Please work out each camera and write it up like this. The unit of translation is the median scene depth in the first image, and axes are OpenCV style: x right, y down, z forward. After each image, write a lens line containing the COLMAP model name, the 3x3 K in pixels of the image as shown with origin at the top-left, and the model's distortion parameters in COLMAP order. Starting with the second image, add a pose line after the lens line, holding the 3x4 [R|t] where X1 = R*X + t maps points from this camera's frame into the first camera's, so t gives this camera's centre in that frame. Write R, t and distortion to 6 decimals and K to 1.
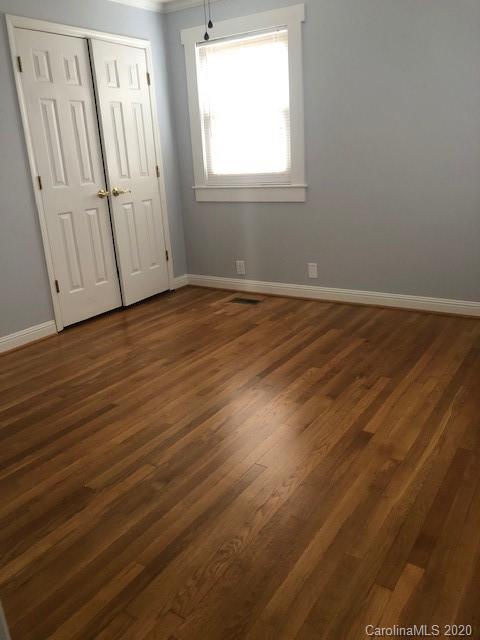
lens RADIAL K [[522.1, 0, 240.0], [0, 522.1, 320.0], [0, 0, 1]] dist [0.007331, 0.000196]
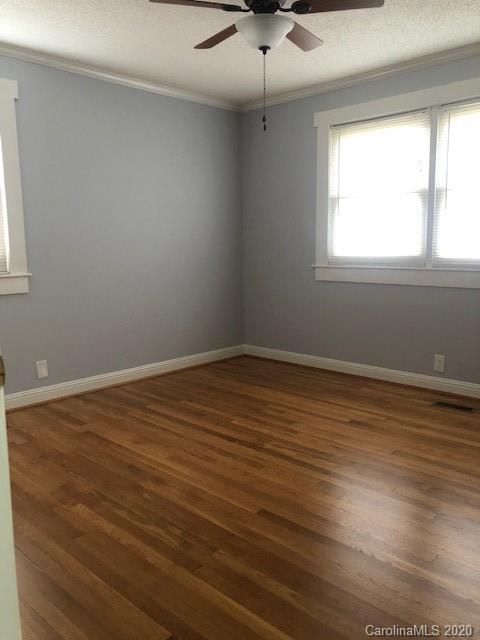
lens RADIAL K [[533.5, 0, 240.0], [0, 533.5, 320.0], [0, 0, 1]] dist [0.001462, -0.001449]
pose [[0.186797, -0.096652, 0.977633, -0.839674], [0.304889, 0.951713, 0.035834, -0.132852], [-0.933889, 0.291376, 0.207245, 0.619470]]
